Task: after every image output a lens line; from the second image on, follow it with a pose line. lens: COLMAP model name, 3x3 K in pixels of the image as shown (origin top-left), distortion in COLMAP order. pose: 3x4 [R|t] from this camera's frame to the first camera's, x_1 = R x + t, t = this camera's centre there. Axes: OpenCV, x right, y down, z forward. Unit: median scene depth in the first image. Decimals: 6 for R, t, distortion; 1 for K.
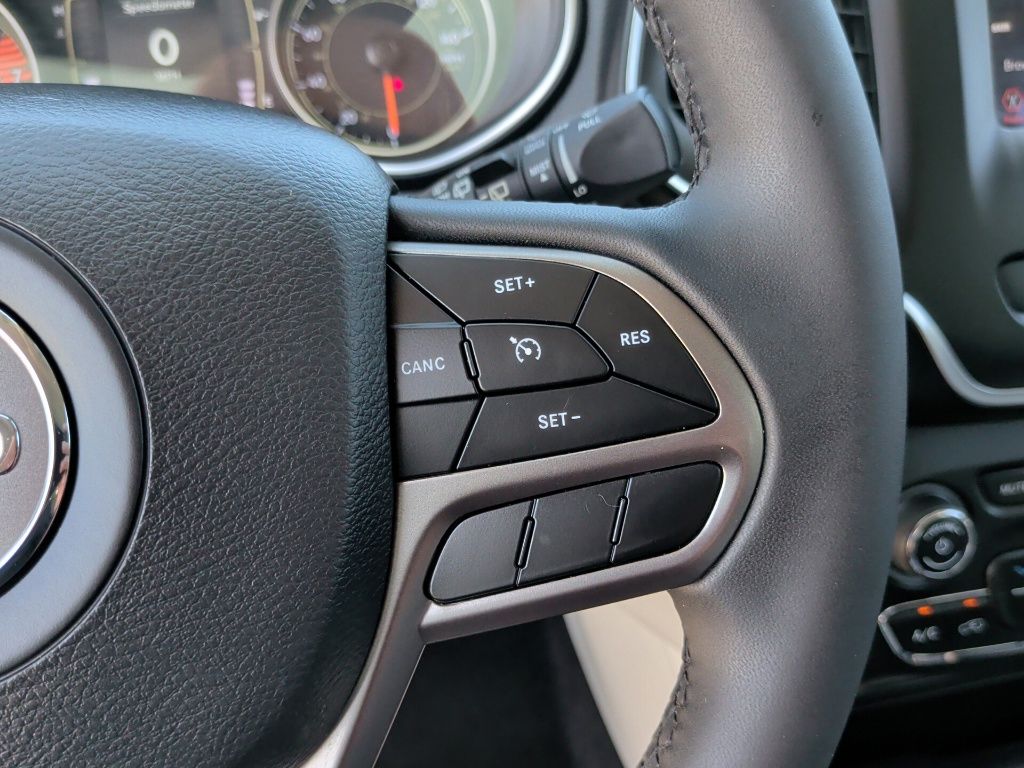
lens RADIAL K [[887.1, 0, 512.0], [0, 887.1, 384.0], [0, 0, 1]] dist [-0.001641, -0.007467]
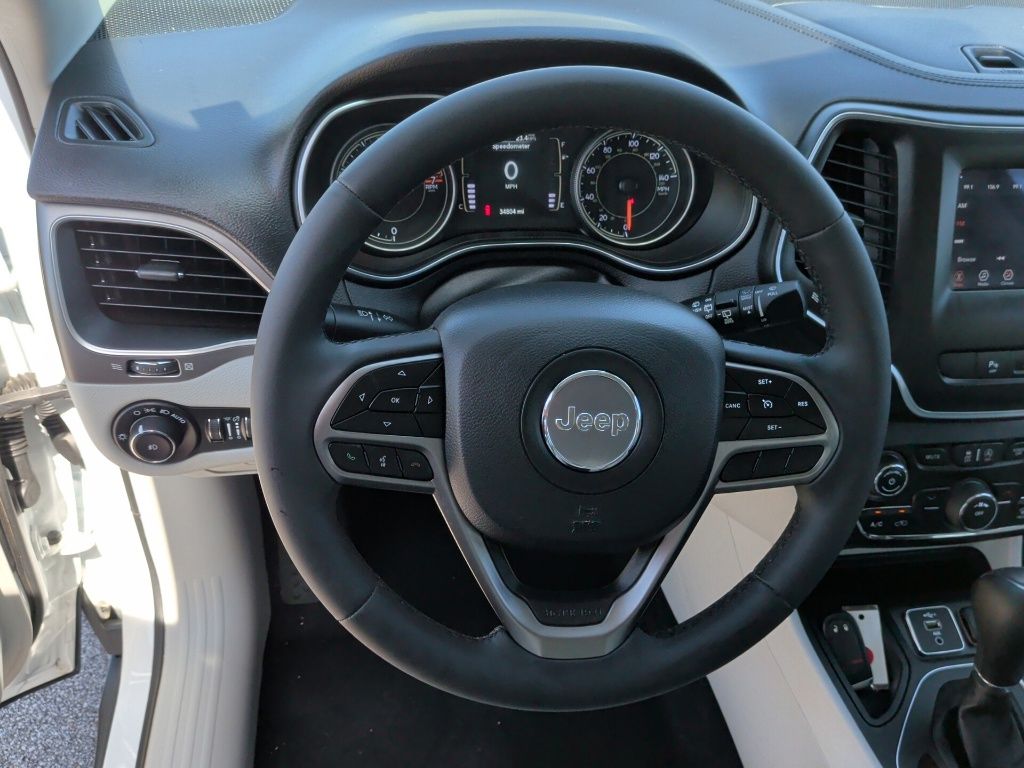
lens RADIAL K [[887.1, 0, 512.0], [0, 887.1, 384.0], [0, 0, 1]] dist [-0.001641, -0.007467]
pose [[0.994551, 0.099579, 0.030852, -0.510504], [-0.102366, 0.988839, 0.108252, -0.184913], [-0.019728, -0.110820, 0.993645, -1.072624]]
